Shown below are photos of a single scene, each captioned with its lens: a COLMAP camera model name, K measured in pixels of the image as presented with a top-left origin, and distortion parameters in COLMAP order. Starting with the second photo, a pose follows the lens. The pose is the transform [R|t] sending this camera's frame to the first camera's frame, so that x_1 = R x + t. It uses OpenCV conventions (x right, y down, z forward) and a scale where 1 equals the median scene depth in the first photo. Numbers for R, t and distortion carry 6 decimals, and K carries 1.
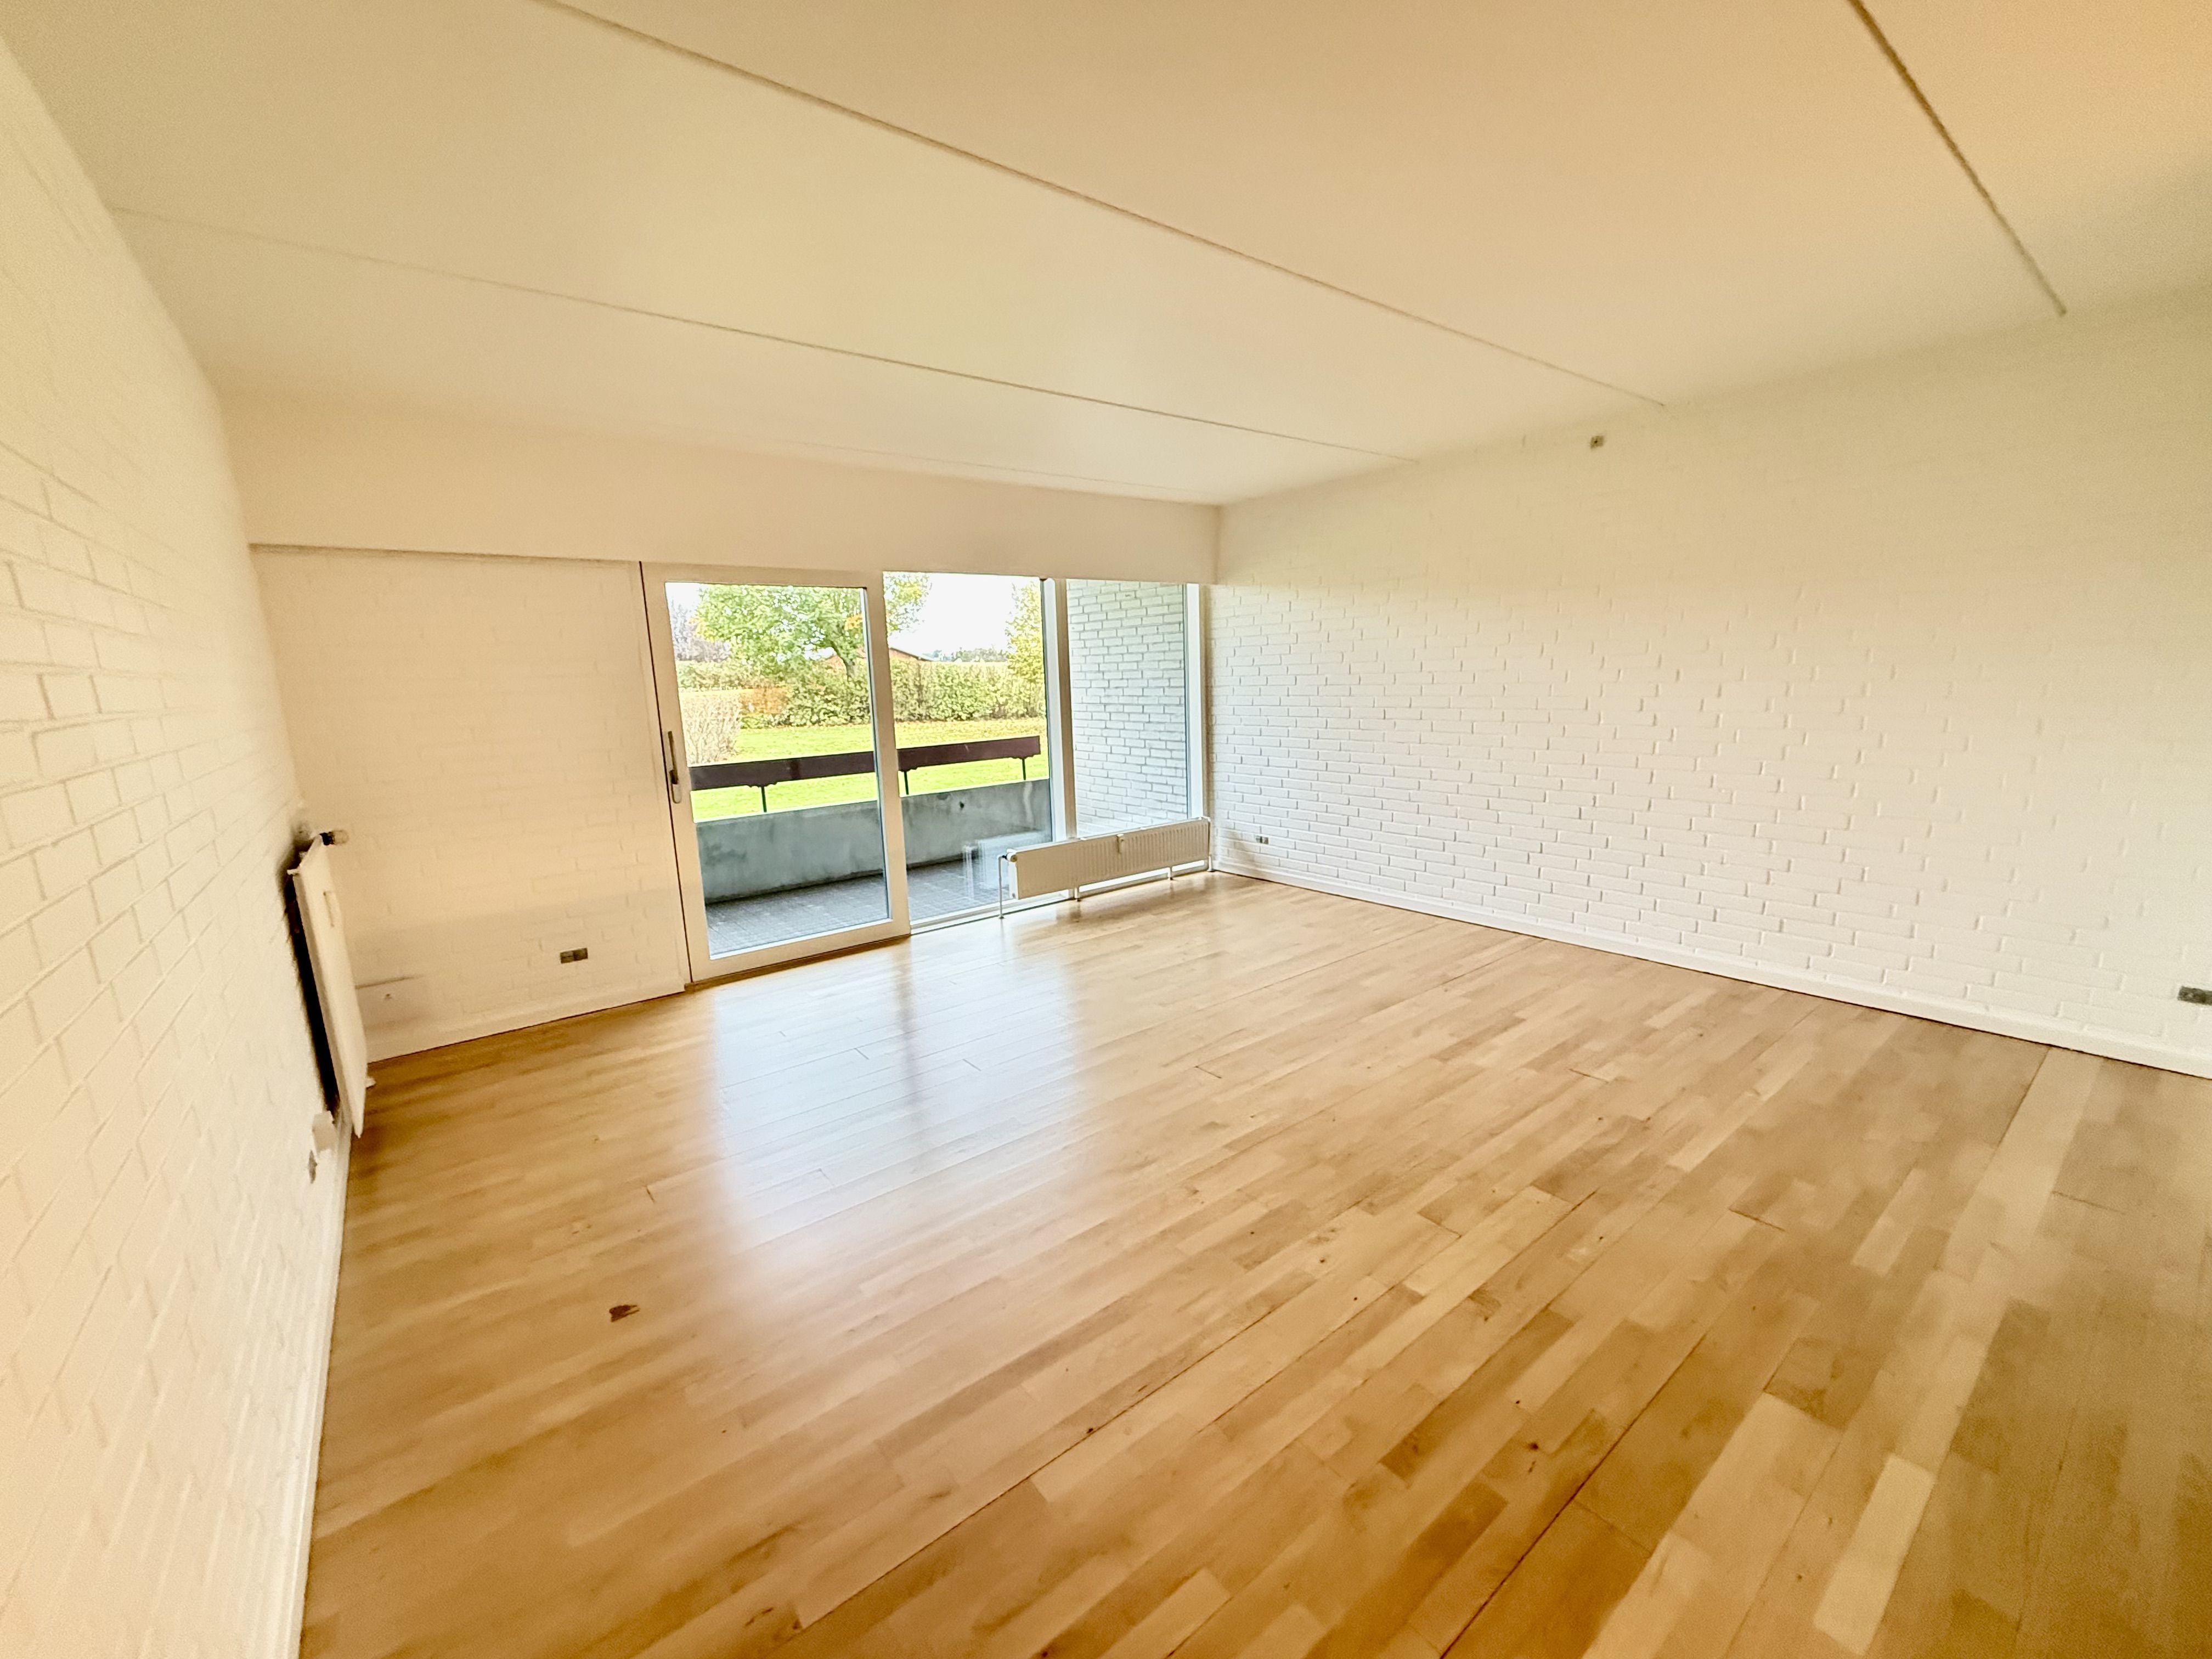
lens RADIAL K [[894.3, 0, 1106.0], [0, 894.3, 829.5], [0, 0, 1]] dist [-0.005154, 0.000041]
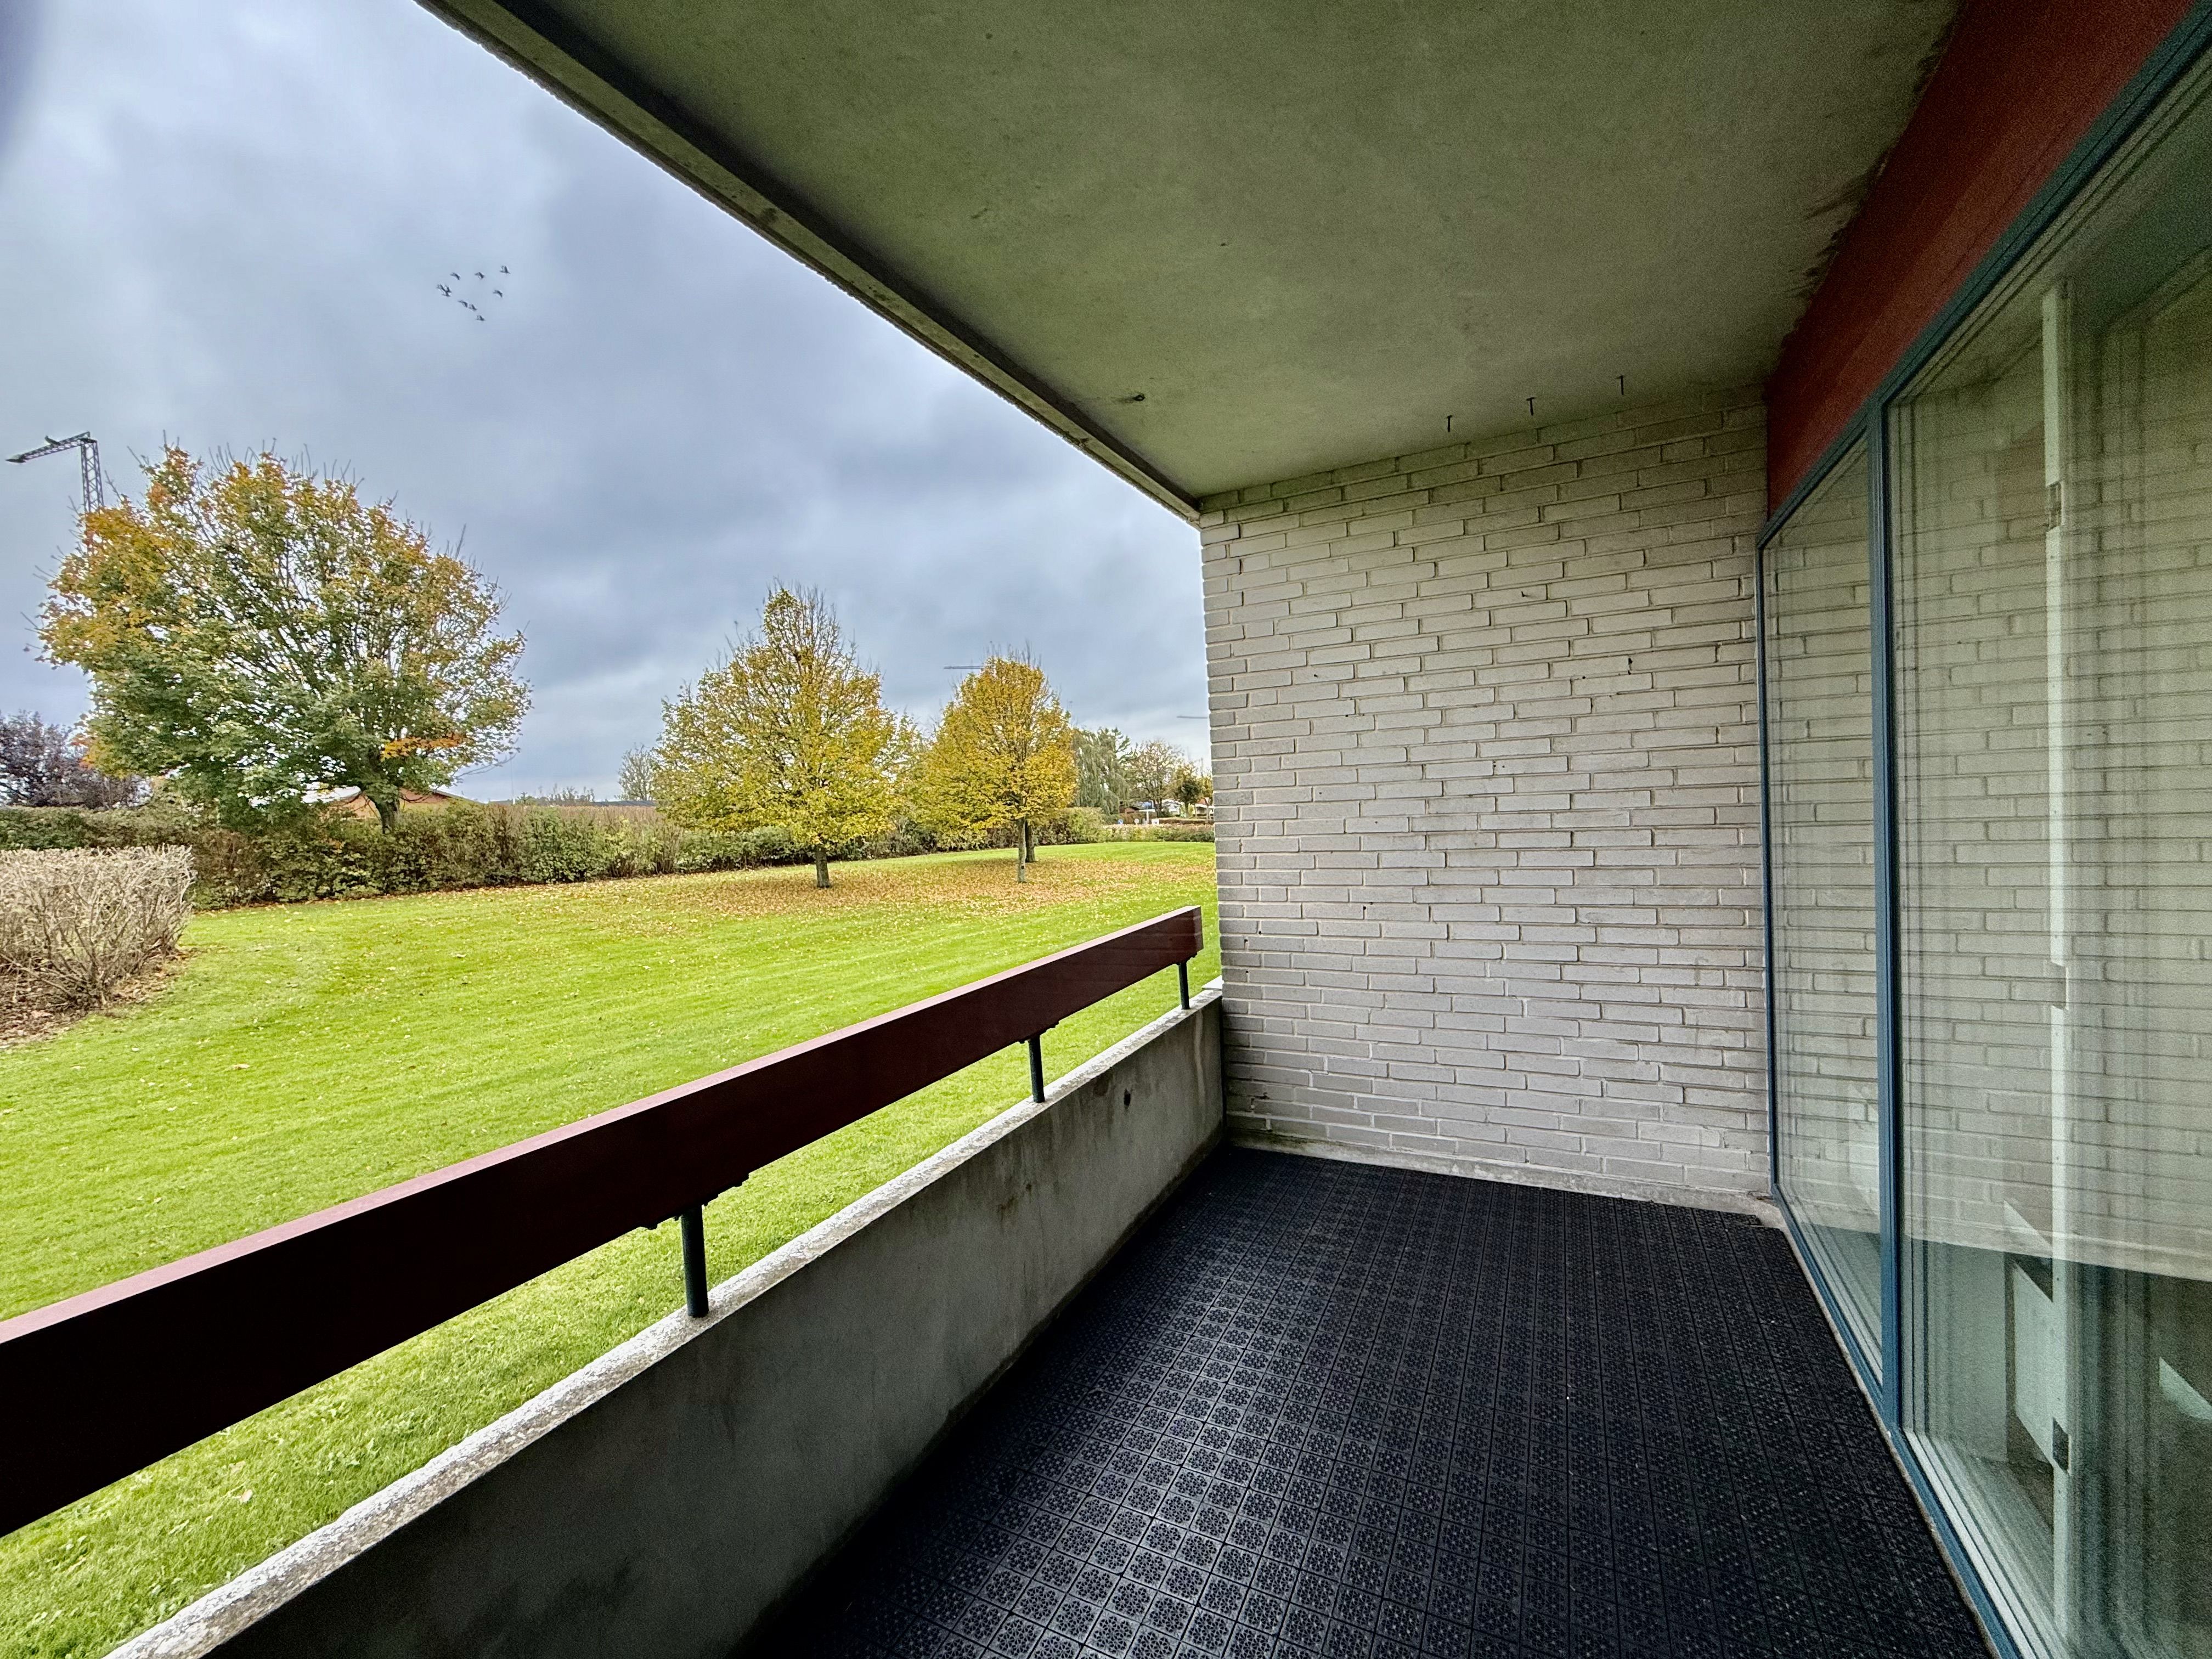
lens RADIAL K [[906.3, 0, 1106.0], [0, 906.3, 829.5], [0, 0, 1]] dist [0.001668, 0.000065]
pose [[0.908041, -0.022462, 0.418279, -0.429552], [0.089399, 0.985946, -0.141129, -0.113409], [-0.409231, 0.165544, 0.897288, 0.808094]]
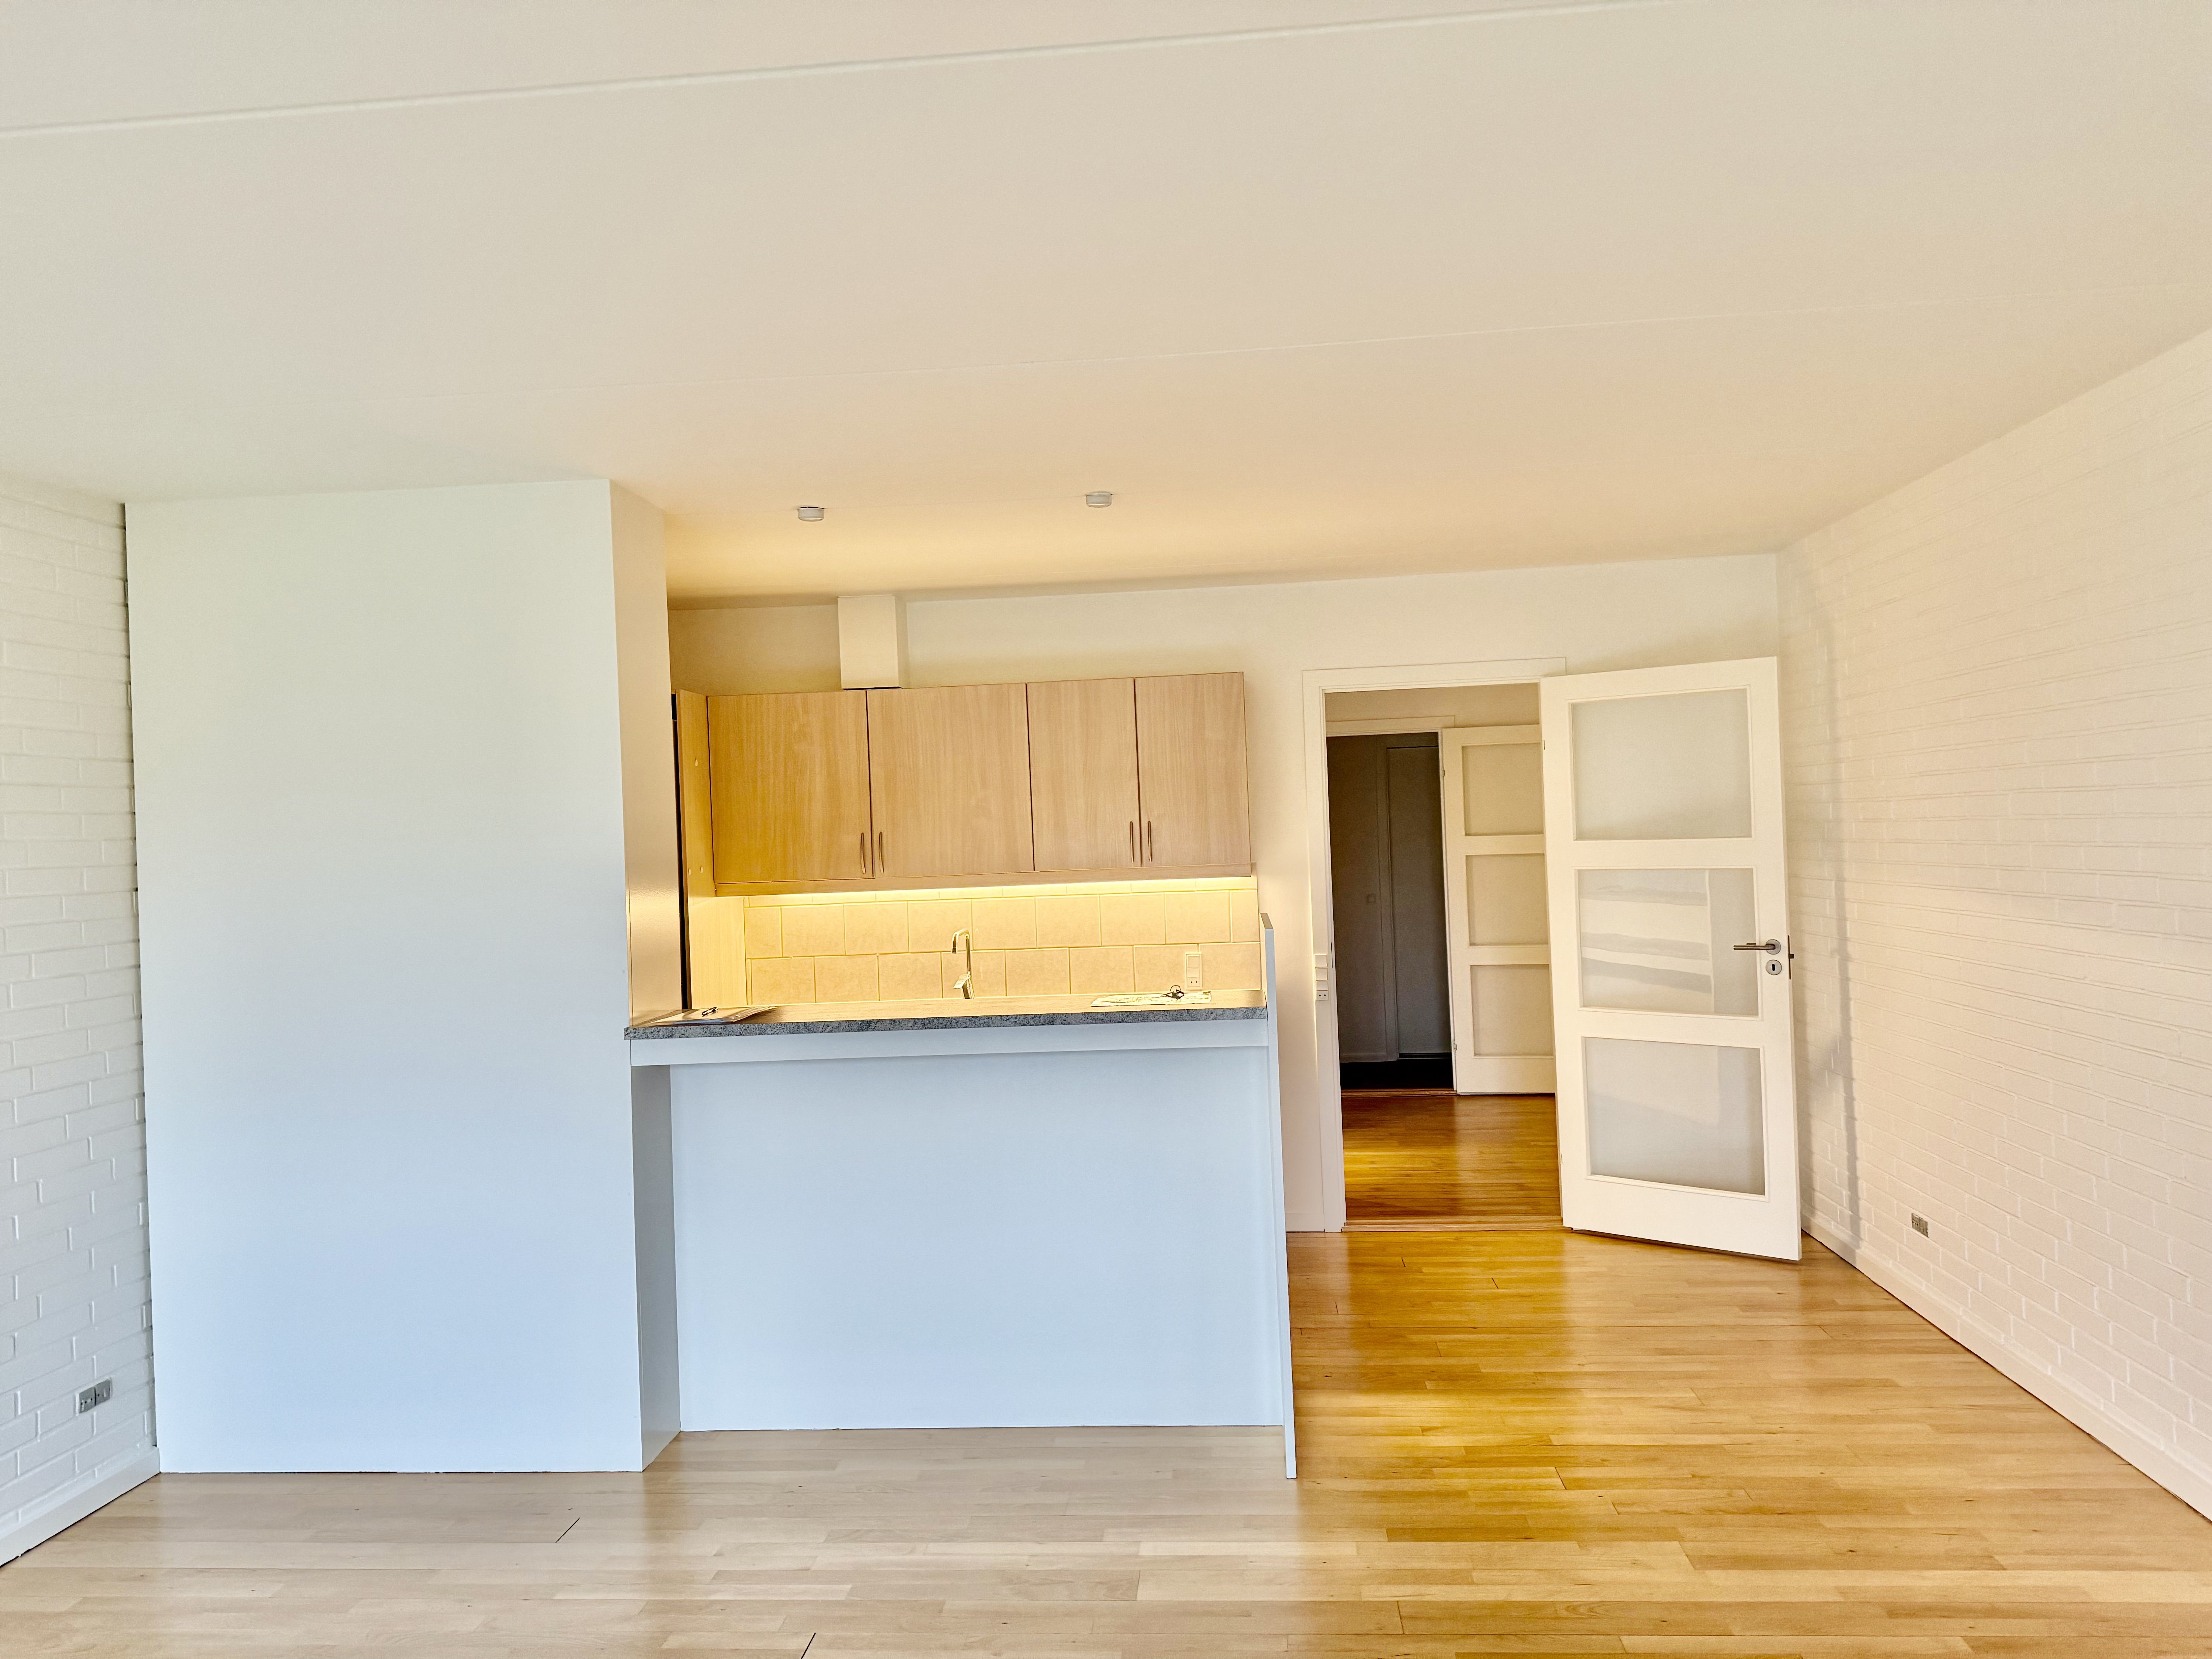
lens RADIAL K [[1548.8, 0, 1106.0], [0, 1548.8, 829.5], [0, 0, 1]] dist [0.001739, -0.000558]
pose [[-0.742065, 0.061553, 0.667496, -0.143496], [0.174363, 0.979222, 0.103544, -0.128397], [-0.647254, 0.193224, -0.737379, 0.655634]]
